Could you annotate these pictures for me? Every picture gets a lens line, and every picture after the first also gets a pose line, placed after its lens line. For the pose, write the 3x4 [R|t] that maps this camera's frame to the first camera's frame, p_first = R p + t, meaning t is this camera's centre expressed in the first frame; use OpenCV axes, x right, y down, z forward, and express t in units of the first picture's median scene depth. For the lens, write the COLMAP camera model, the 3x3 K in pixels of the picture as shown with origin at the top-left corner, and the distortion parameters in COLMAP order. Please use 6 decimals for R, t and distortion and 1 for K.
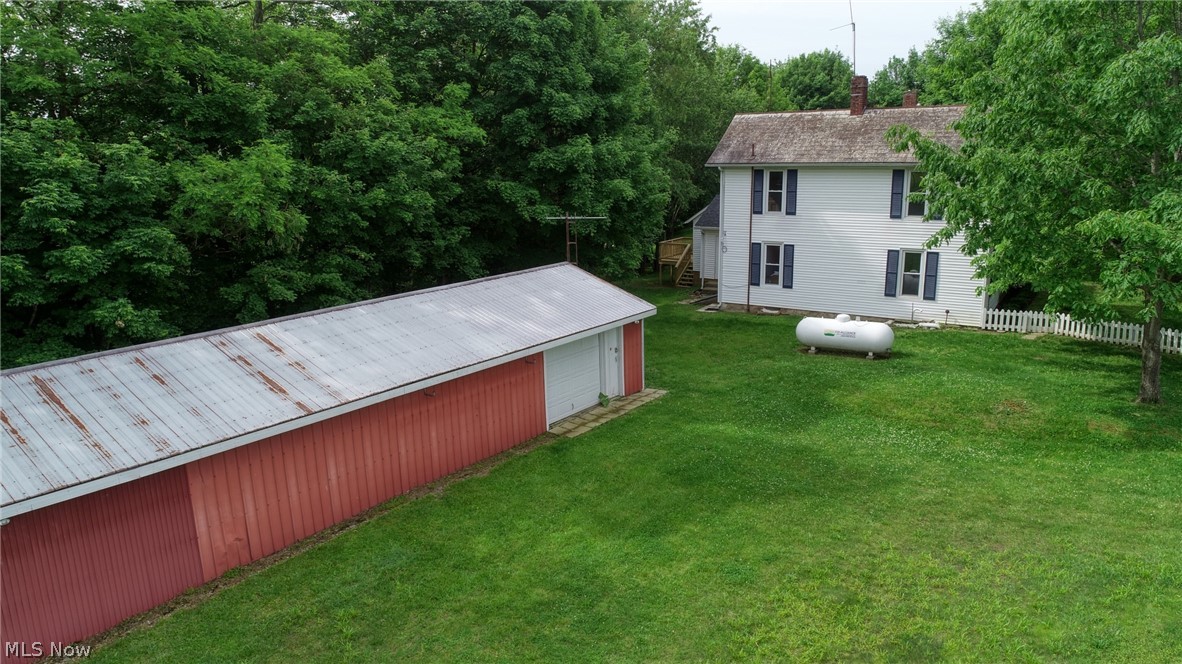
lens RADIAL K [[794.0, 0, 589.0], [0, 794.0, 338.5], [0, 0, 1]] dist [-0.002459, 0.002865]
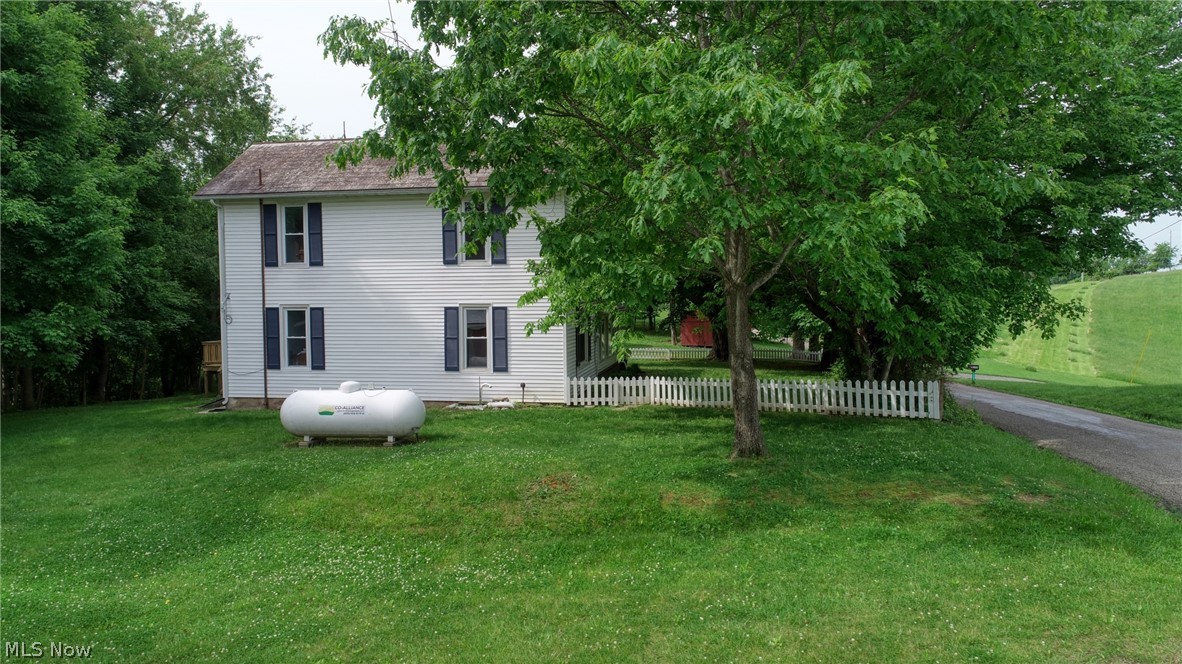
lens RADIAL K [[794.0, 0, 593.4], [0, 794.0, 330.2], [0, 0, 1]] dist [-0.002459, 0.002865]
pose [[0.921369, -0.004739, 0.388661, 0.257693], [0.081609, 0.979996, -0.181515, 0.063657], [-0.380026, 0.198960, 0.903324, 0.340224]]
